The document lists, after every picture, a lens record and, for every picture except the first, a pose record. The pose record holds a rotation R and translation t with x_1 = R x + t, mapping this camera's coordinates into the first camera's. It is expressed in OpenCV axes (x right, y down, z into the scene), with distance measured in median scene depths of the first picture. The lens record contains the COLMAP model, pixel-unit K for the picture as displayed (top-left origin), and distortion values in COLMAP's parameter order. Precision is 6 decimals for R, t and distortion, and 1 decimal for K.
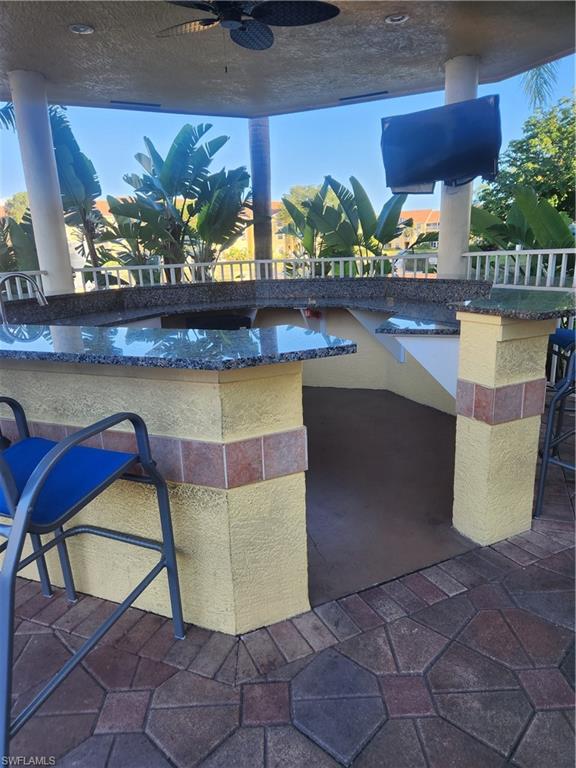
lens RADIAL K [[524.8, 0, 287.6], [0, 524.8, 401.2], [0, 0, 1]] dist [0.095337, -0.086014]
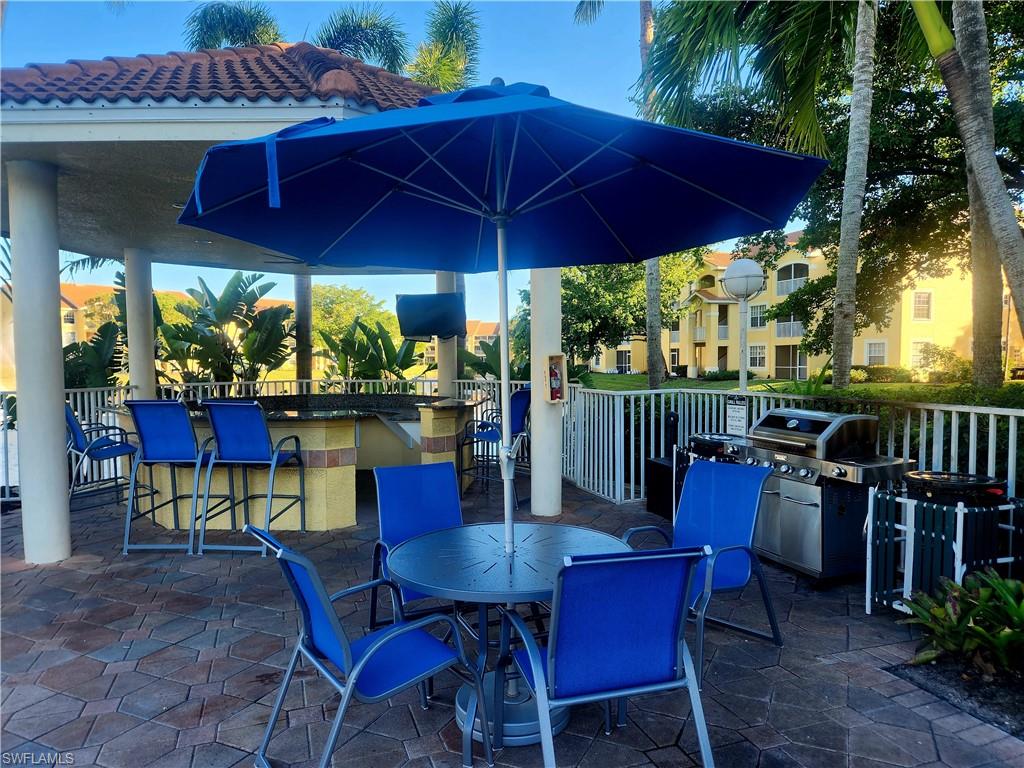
lens RADIAL K [[699.7, 0, 509.0], [0, 699.7, 411.8], [0, 0, 1]] dist [0.095337, -0.086014]
pose [[0.957924, 0.011213, 0.286802, -0.061019], [0.048199, 0.978762, -0.199254, 0.154336], [-0.282945, 0.204694, 0.937039, -0.644106]]
